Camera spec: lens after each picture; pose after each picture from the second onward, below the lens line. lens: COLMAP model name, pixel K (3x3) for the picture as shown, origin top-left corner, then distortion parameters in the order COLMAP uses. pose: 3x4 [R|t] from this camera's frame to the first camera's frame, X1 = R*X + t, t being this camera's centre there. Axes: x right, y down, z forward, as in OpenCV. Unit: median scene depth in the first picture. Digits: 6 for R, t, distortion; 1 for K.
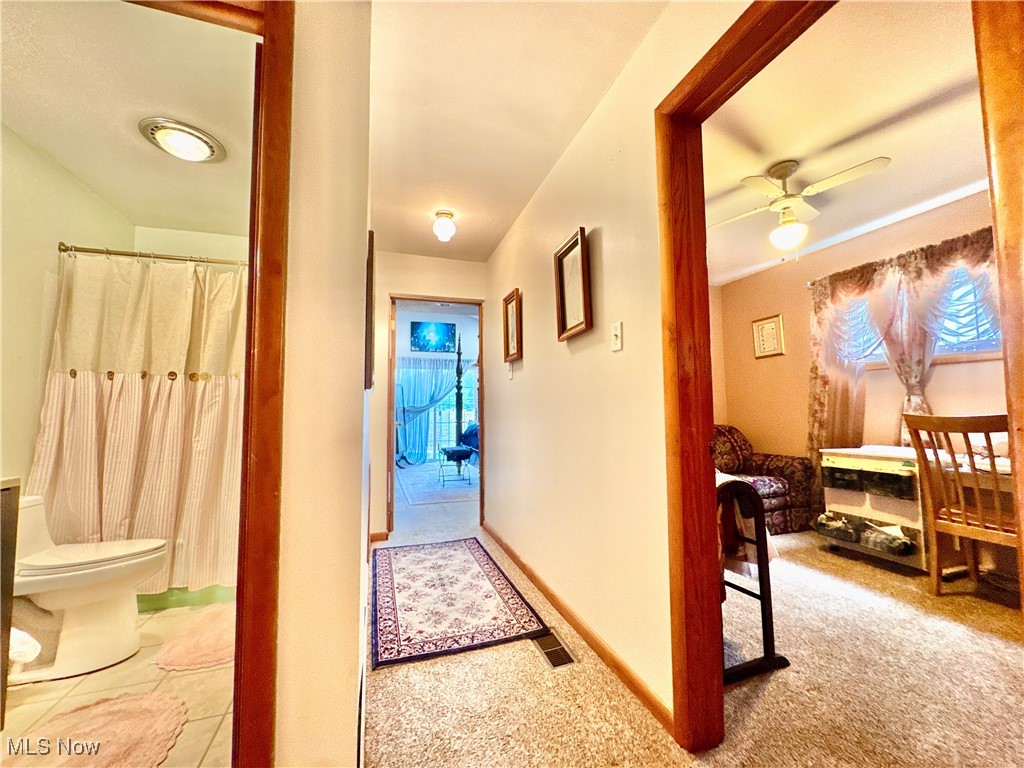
lens RADIAL K [[409.7, 0, 511.7], [0, 409.7, 384.8], [0, 0, 1]] dist [-0.002521, -0.000561]
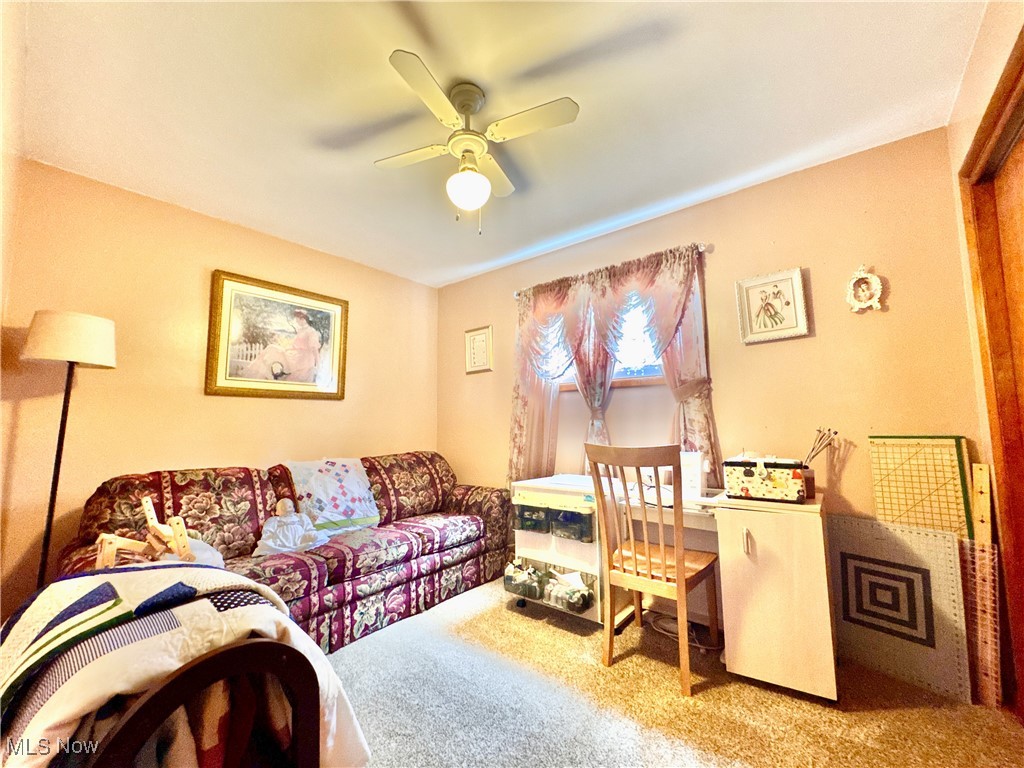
lens RADIAL K [[409.7, 0, 518.2], [0, 409.7, 384.4], [0, 0, 1]] dist [-0.002521, -0.000561]
pose [[0.836880, 0.060452, 0.544038, 0.310055], [-0.036180, 0.997819, -0.055219, 0.003493], [-0.546189, 0.026528, 0.837242, 0.301138]]
